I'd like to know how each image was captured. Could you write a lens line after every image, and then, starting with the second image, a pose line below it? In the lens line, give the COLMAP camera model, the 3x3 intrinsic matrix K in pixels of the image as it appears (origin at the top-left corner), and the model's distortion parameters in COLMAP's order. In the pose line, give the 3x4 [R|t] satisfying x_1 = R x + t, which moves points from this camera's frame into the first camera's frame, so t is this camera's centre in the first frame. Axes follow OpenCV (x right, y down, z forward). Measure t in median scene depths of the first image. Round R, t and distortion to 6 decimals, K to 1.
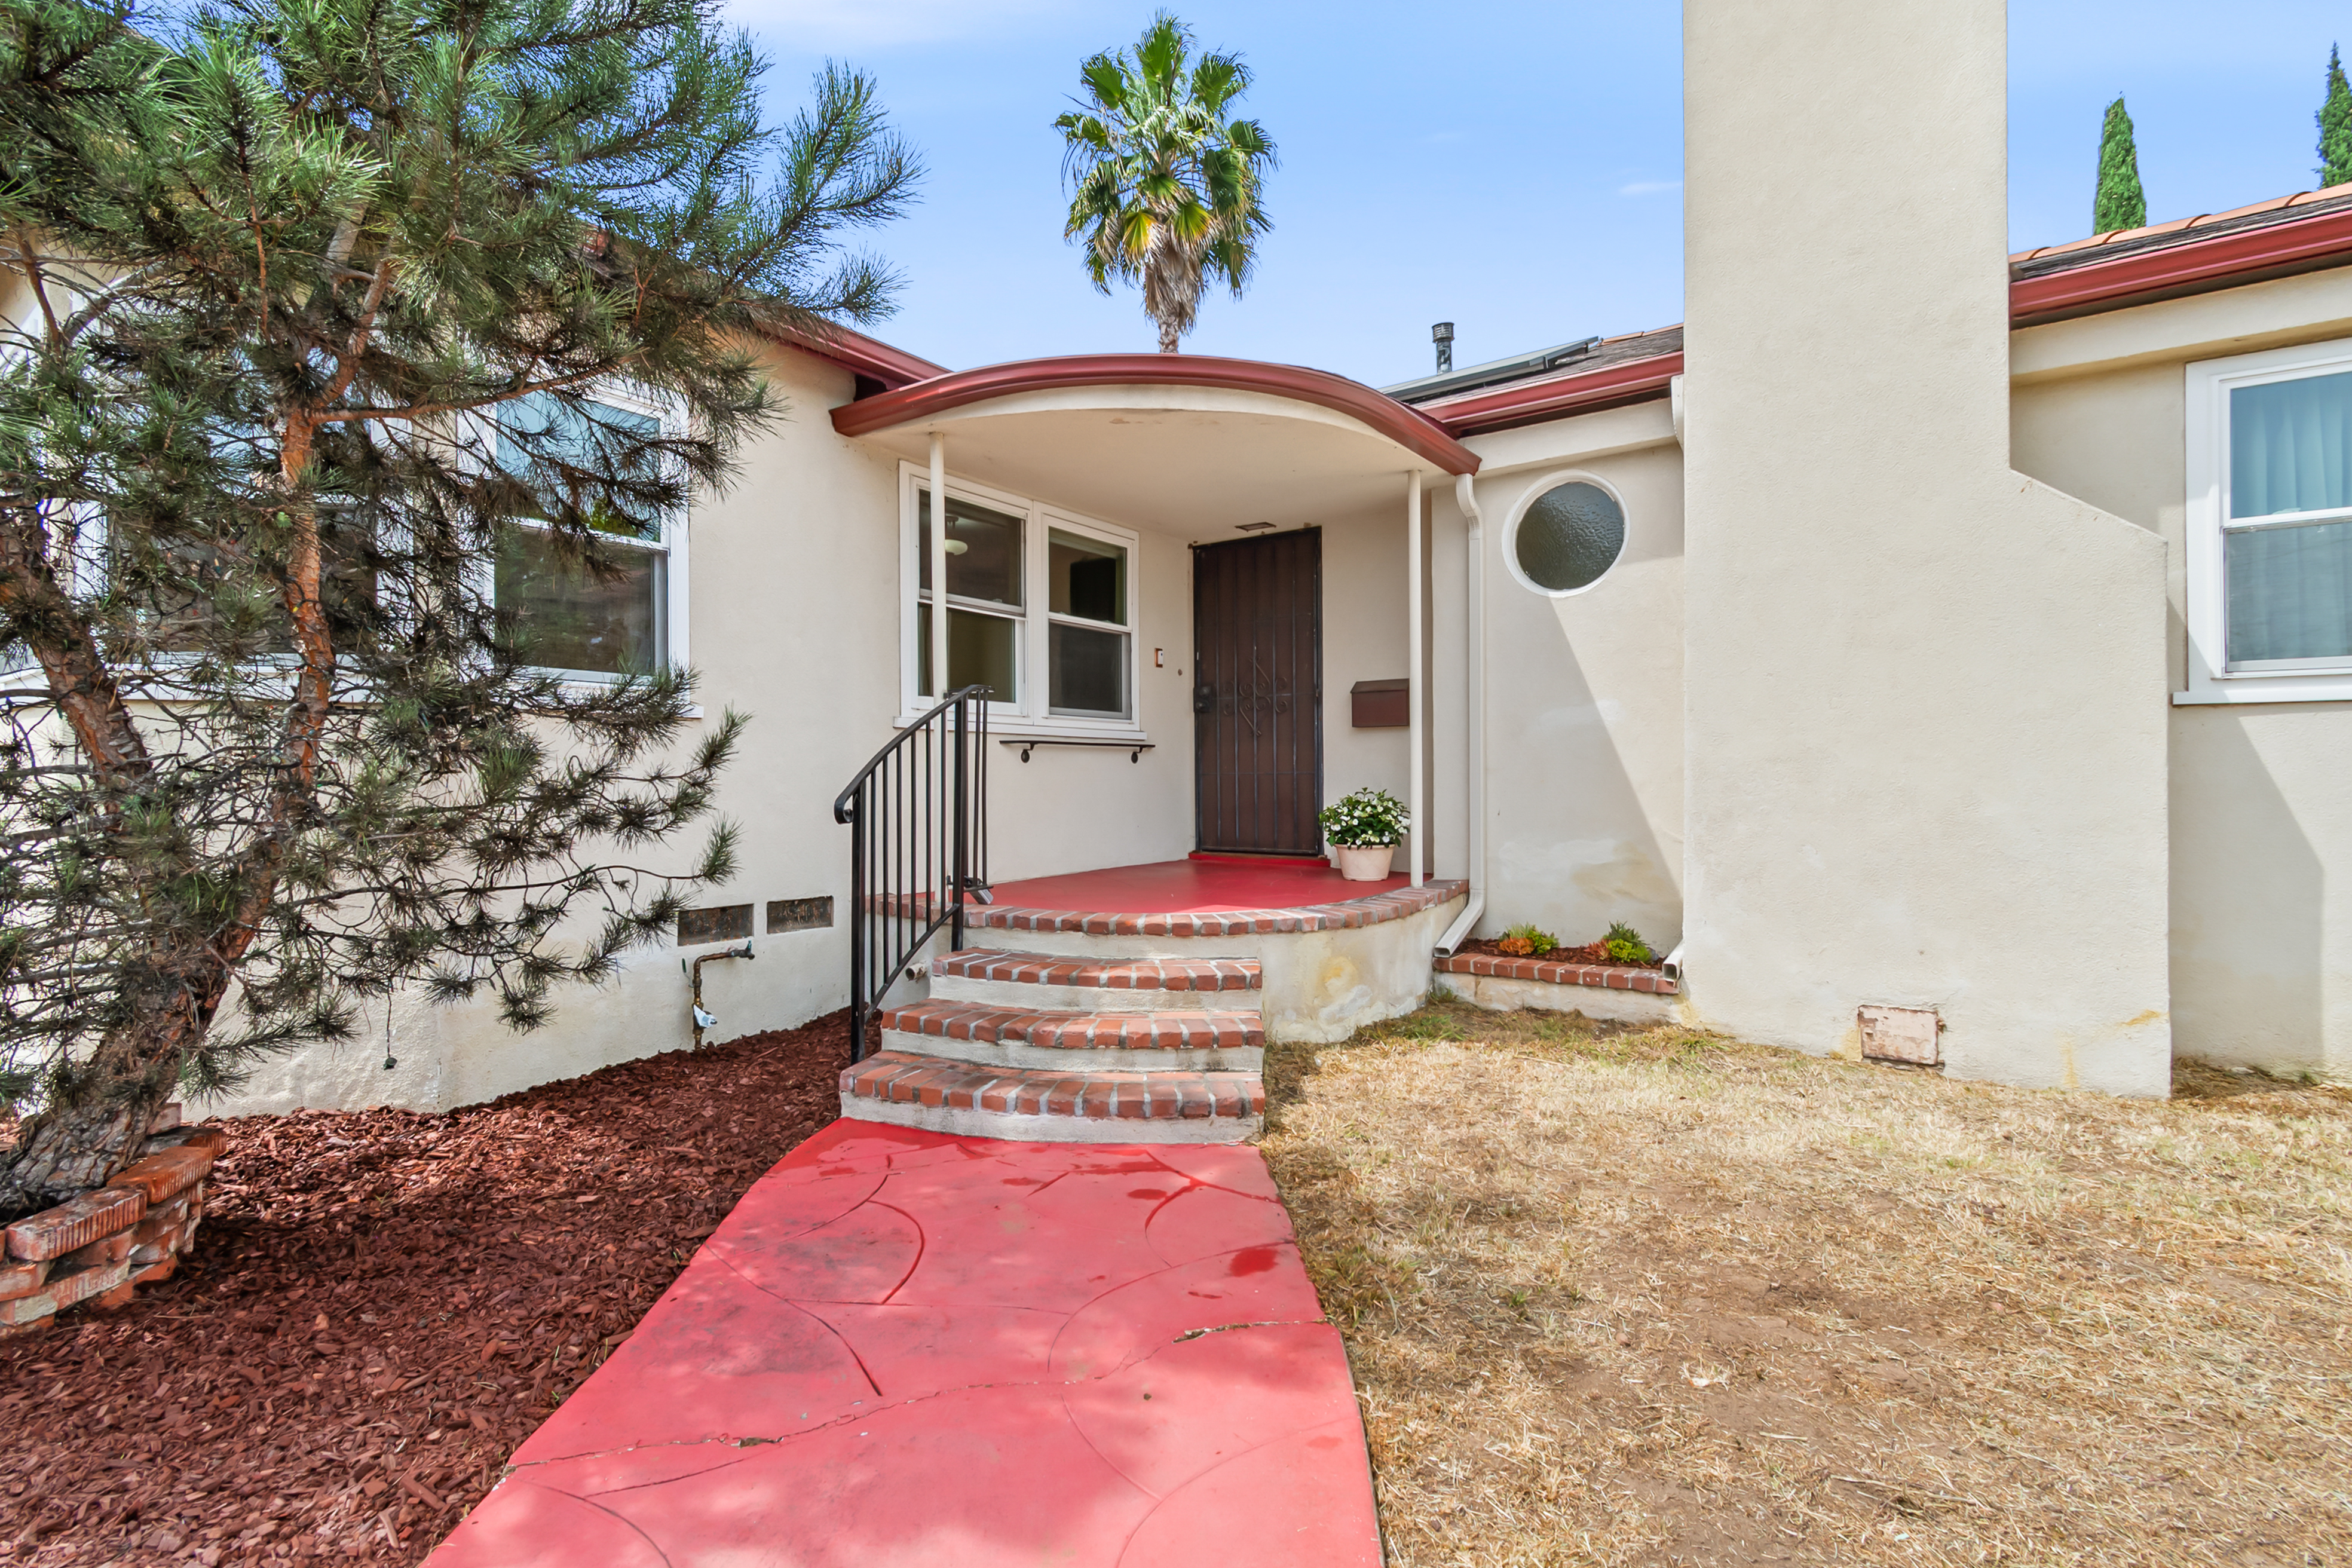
lens RADIAL K [[1084.6, 0, 1170.0], [0, 1084.6, 776.6], [0, 0, 1]] dist [0.005858, -0.003541]
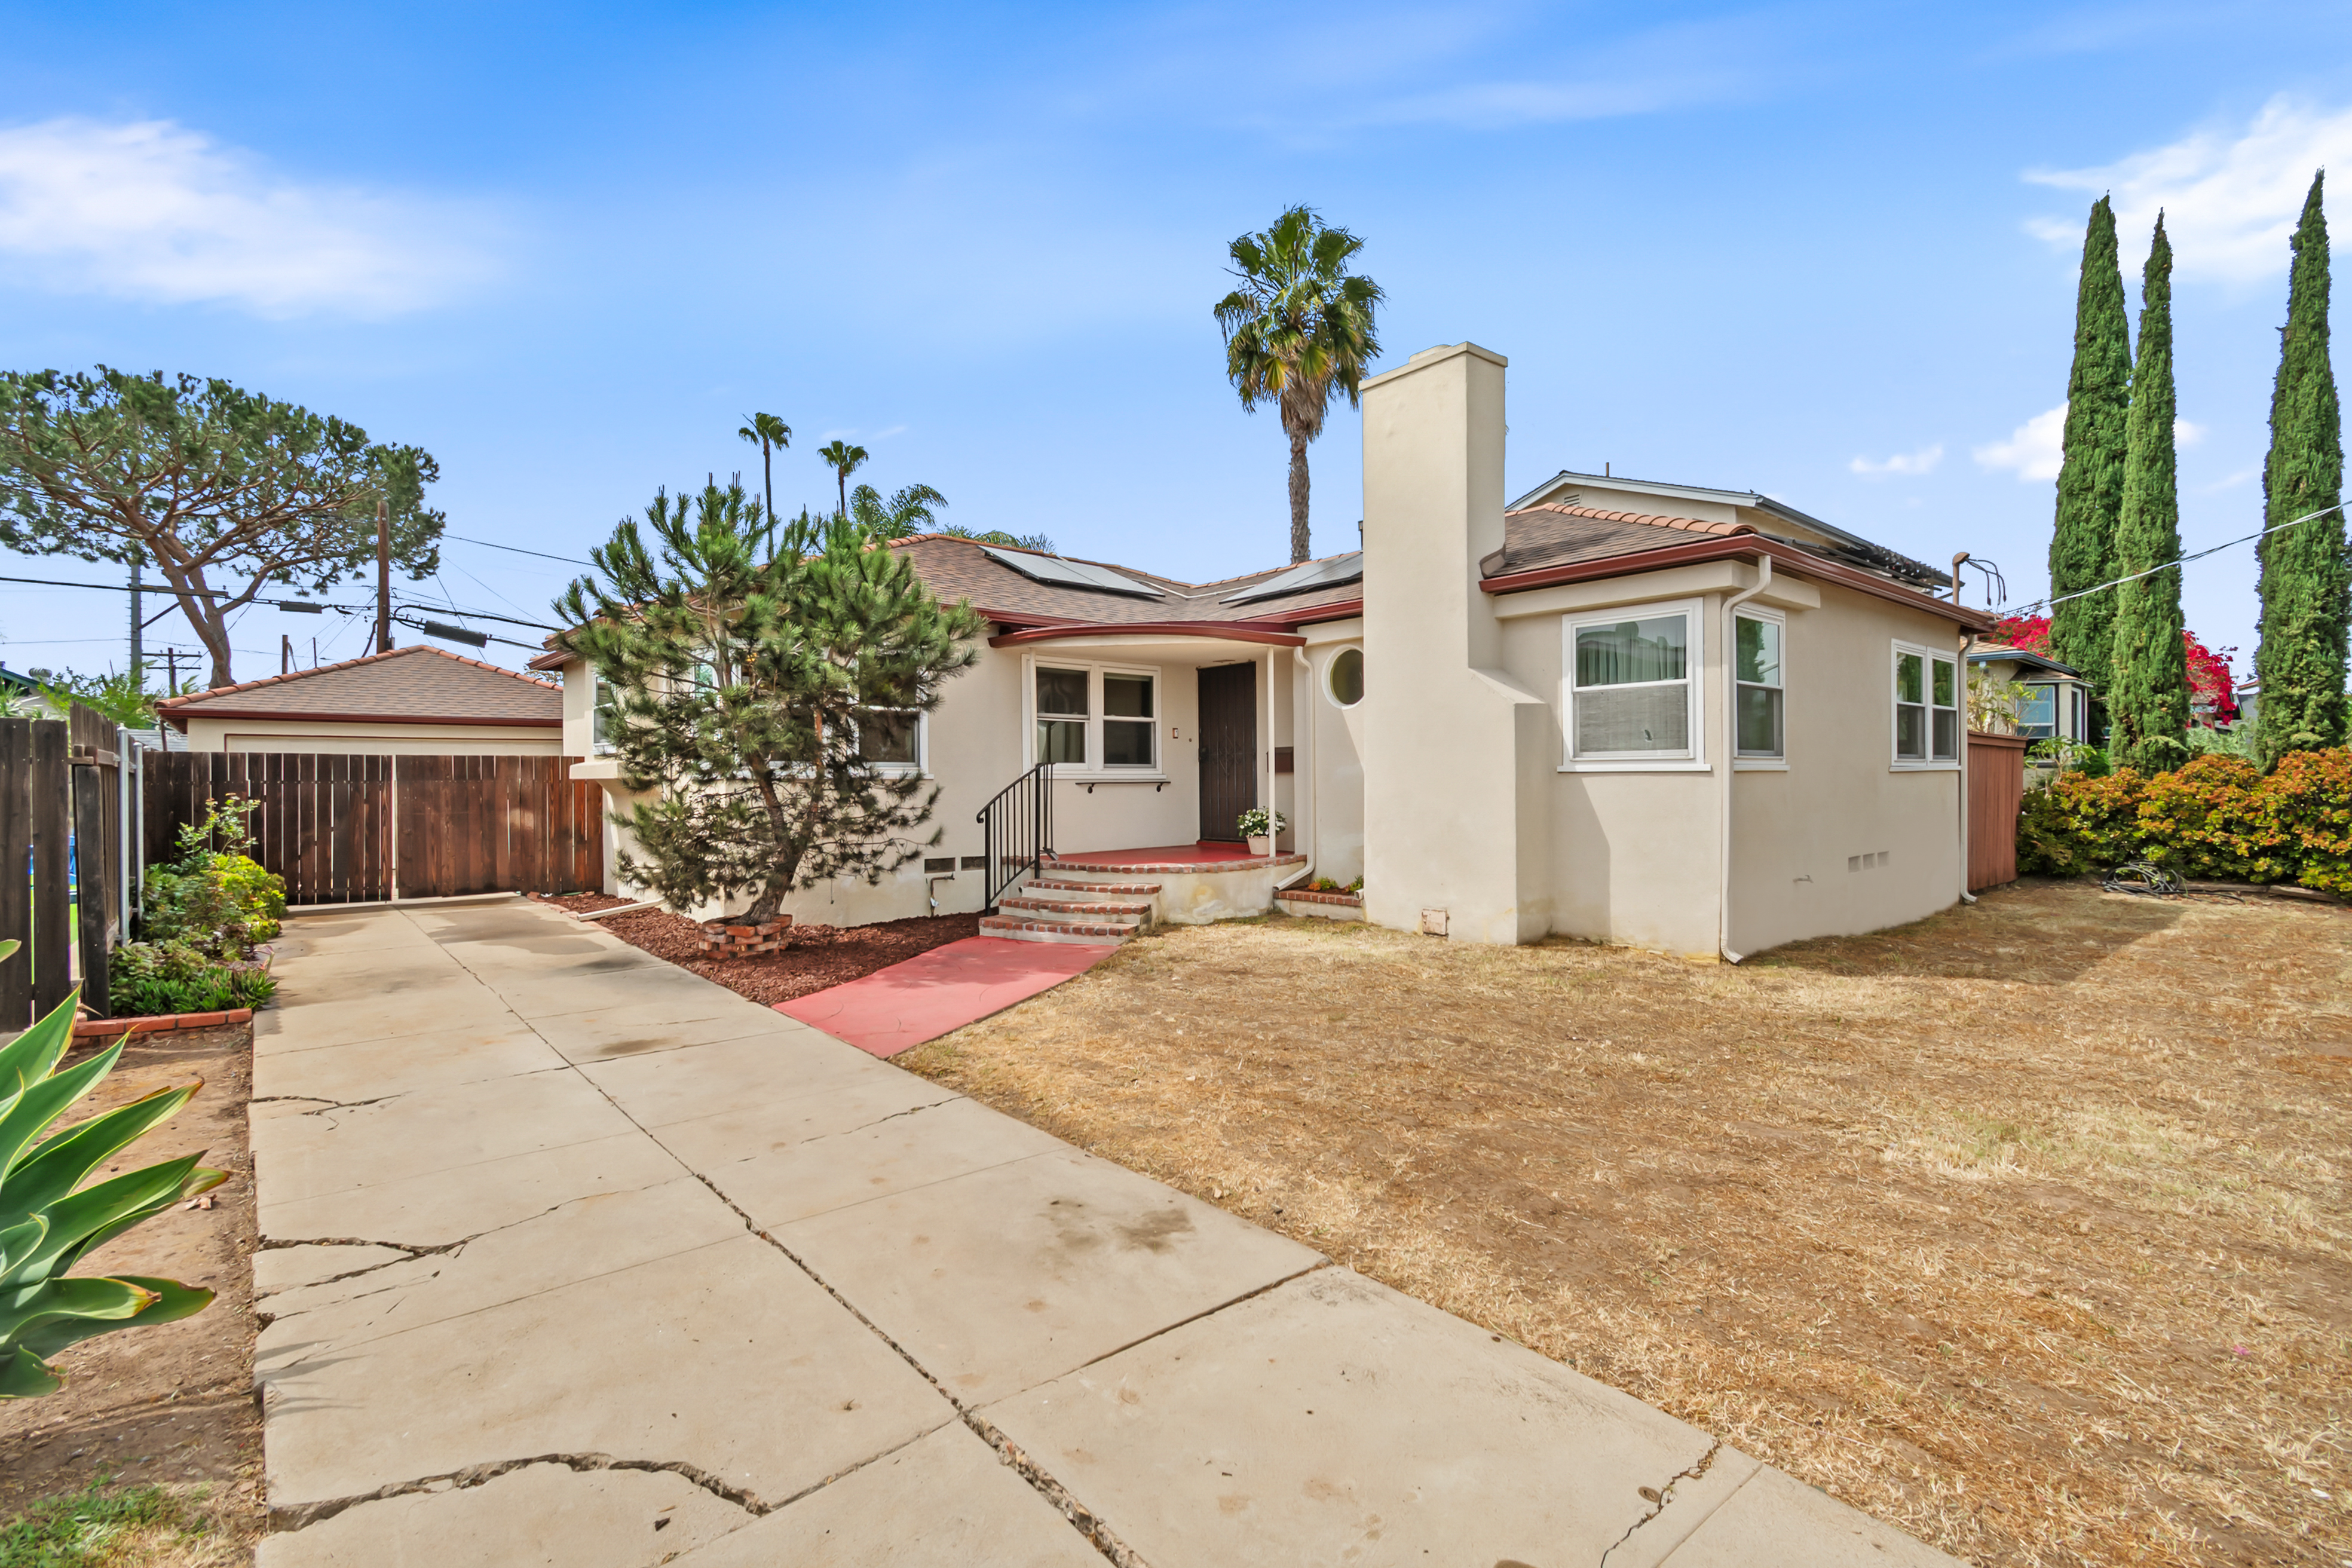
lens RADIAL K [[1084.6, 0, 1170.0], [0, 1084.6, 776.6], [0, 0, 1]] dist [0.005858, -0.003541]
pose [[0.971548, -0.004963, -0.236791, 0.625780], [0.004722, 0.999988, -0.001582, -0.051948], [0.236796, 0.000419, 0.971559, -1.173409]]
